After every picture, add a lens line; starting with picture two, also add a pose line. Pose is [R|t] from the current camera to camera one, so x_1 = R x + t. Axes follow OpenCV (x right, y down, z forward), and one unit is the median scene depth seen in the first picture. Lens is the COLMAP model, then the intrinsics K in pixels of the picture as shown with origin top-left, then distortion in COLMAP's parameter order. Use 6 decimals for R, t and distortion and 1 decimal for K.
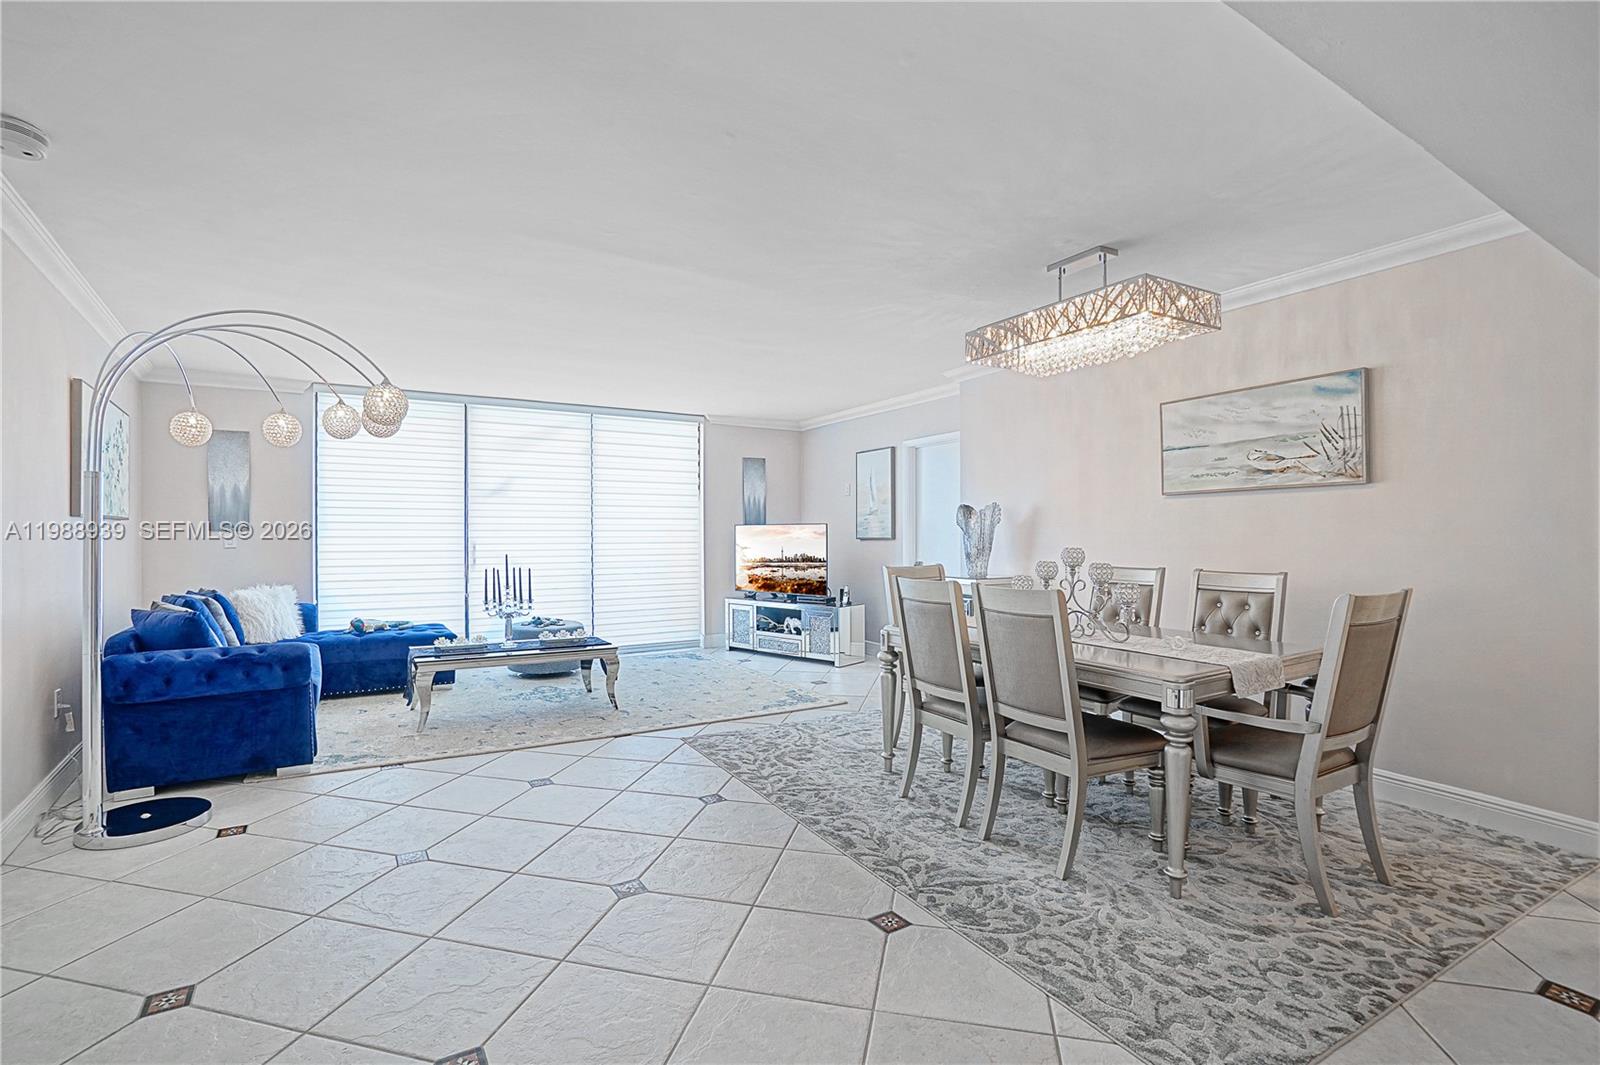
lens RADIAL K [[744.9, 0, 800.0], [0, 744.9, 530.4], [0, 0, 1]] dist [-0.064915, 0.022826]
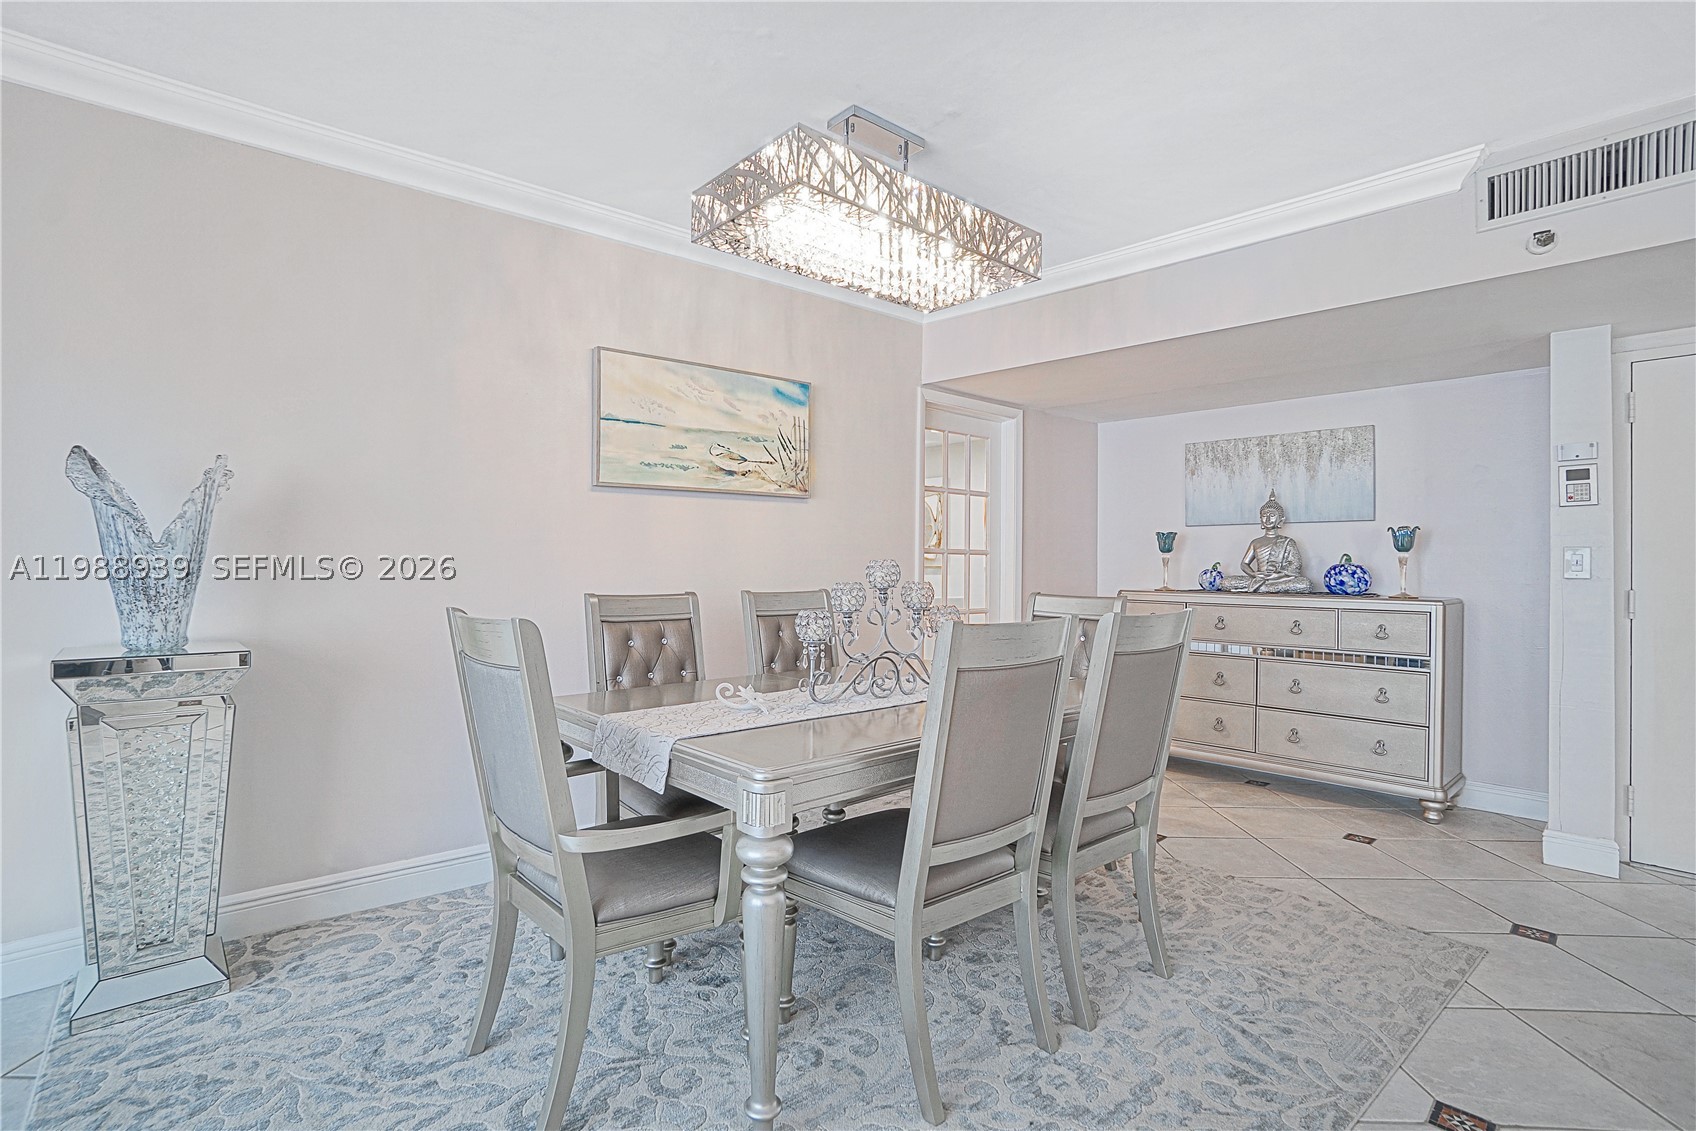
lens RADIAL K [[813.1, 0, 815.4], [0, 813.1, 561.7], [0, 0, 1]] dist [-0.026430, 0.003066]
pose [[-0.182835, 0.003510, 0.983137, -0.321610], [-0.009856, 0.999937, -0.005403, 0.028502], [-0.983094, -0.010678, -0.182789, 1.156361]]
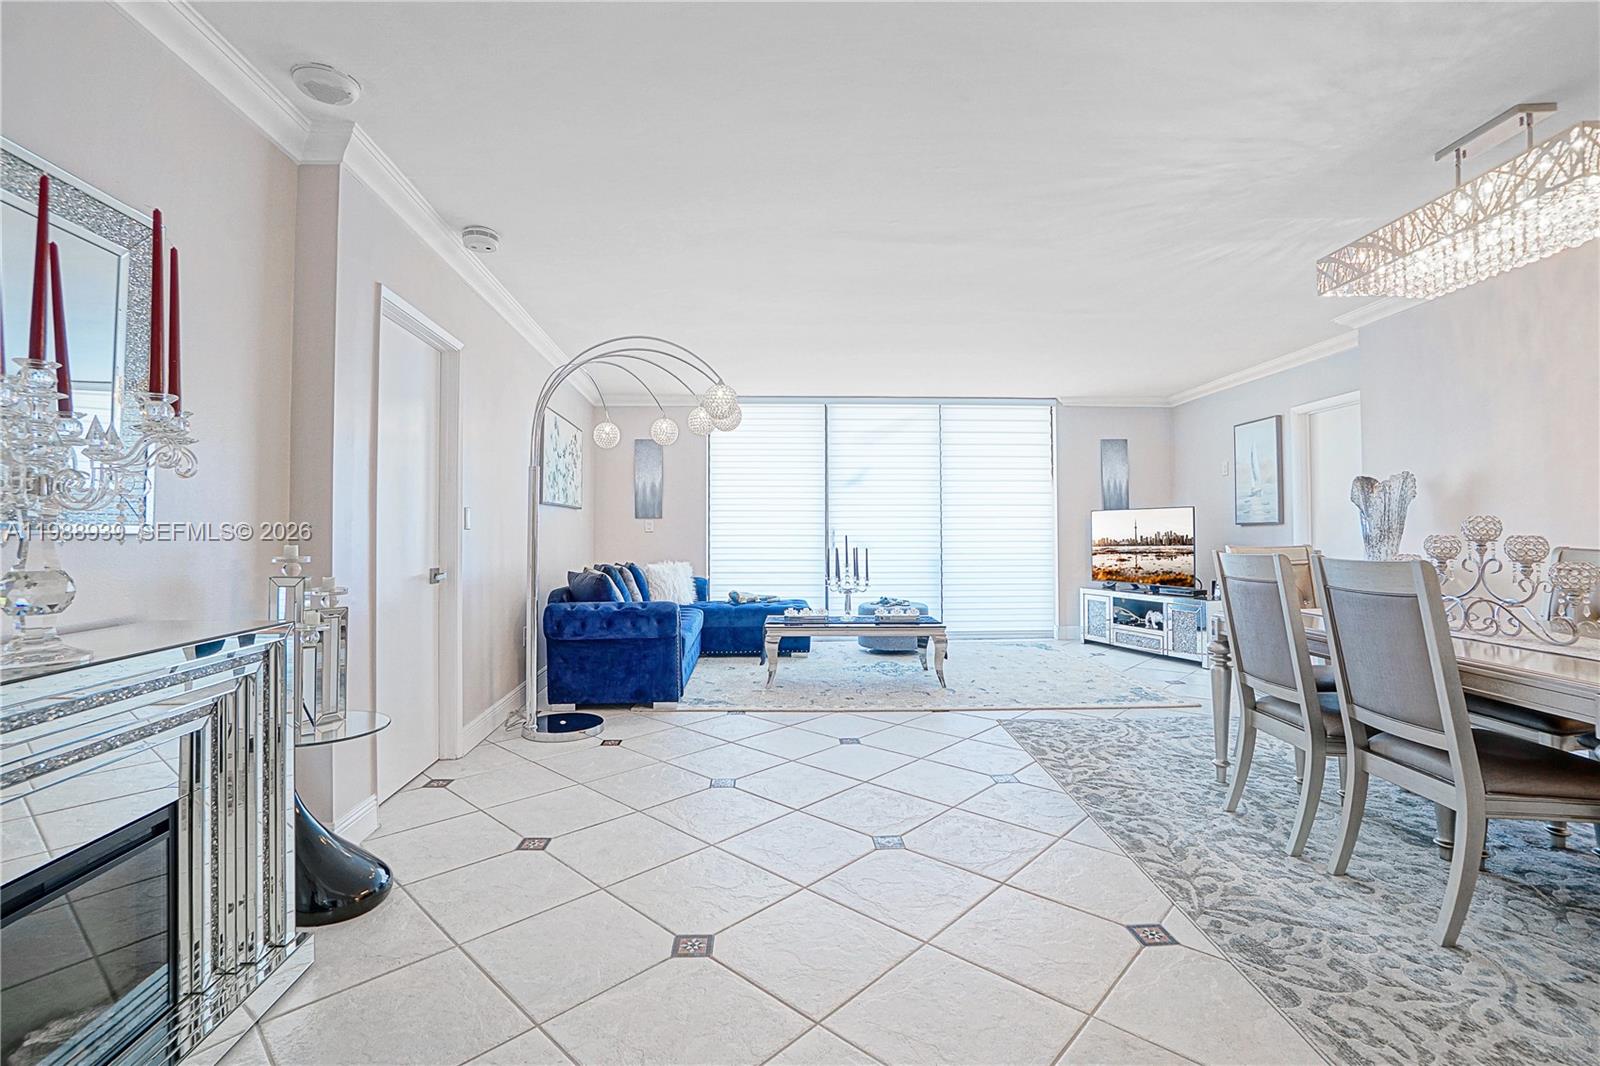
lens RADIAL K [[744.9, 0, 809.7], [0, 744.9, 514.4], [0, 0, 1]] dist [-0.064915, 0.022826]
pose [[0.862823, -0.015768, -0.505260, 0.144047], [0.003781, 0.999687, -0.024742, 0.036175], [0.505492, 0.019438, 0.862612, 0.027713]]
